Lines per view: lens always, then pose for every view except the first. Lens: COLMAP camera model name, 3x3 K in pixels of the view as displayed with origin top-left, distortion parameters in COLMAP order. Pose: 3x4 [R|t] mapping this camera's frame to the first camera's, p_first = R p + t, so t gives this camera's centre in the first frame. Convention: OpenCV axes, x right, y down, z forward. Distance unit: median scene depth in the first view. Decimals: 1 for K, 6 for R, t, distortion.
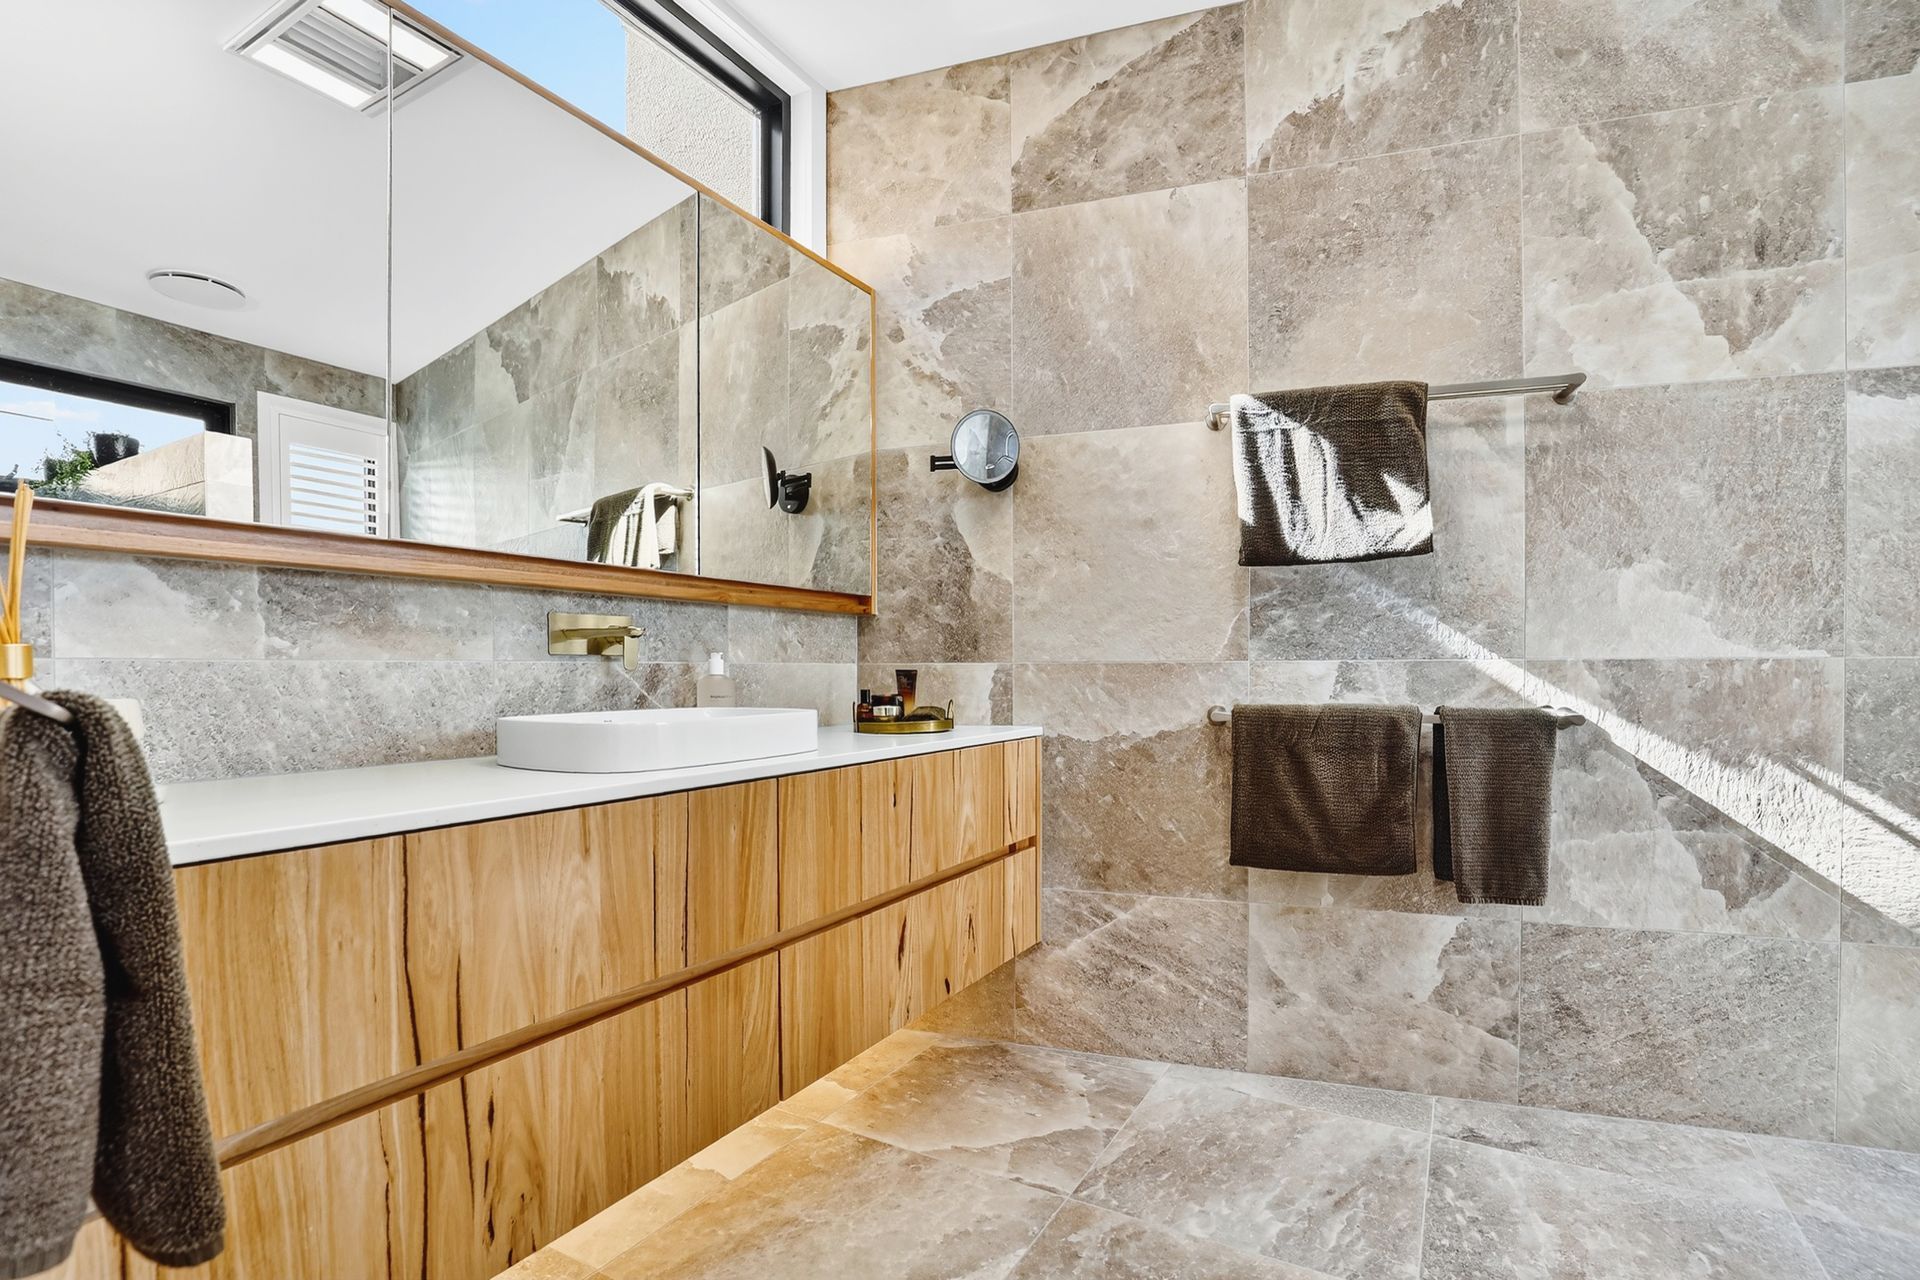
lens RADIAL K [[897.7, 0, 949.4], [0, 897.7, 640.3], [0, 0, 1]] dist [-0.044752, 0.008938]
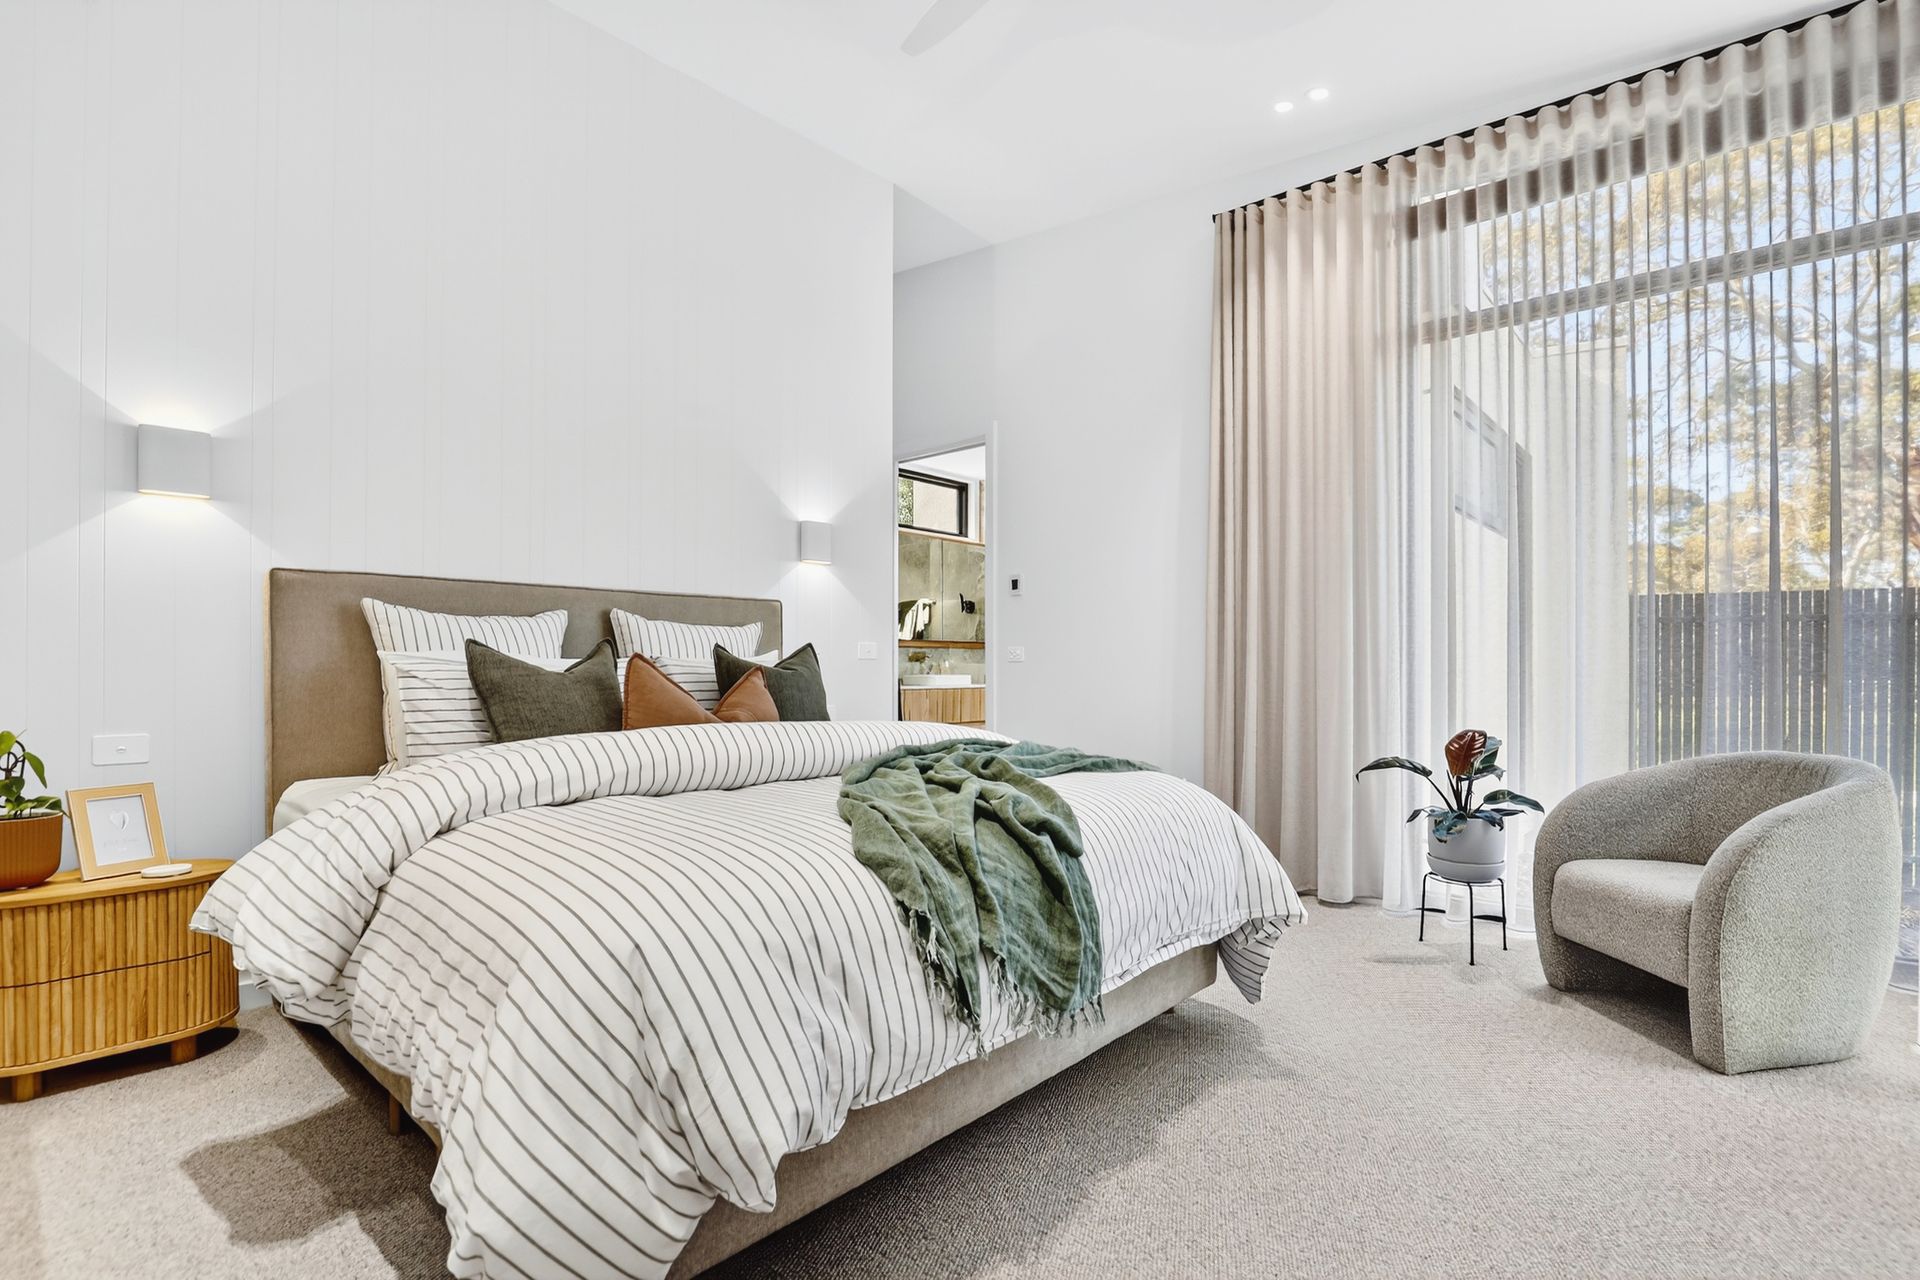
lens RADIAL K [[897.7, 0, 949.4], [0, 897.7, 640.3], [0, 0, 1]] dist [-0.044752, 0.008938]
pose [[0.974592, 0.009380, -0.223793, 0.481446], [-0.007315, 0.999923, 0.010052, -0.089590], [0.223870, -0.008160, 0.974585, -2.153866]]
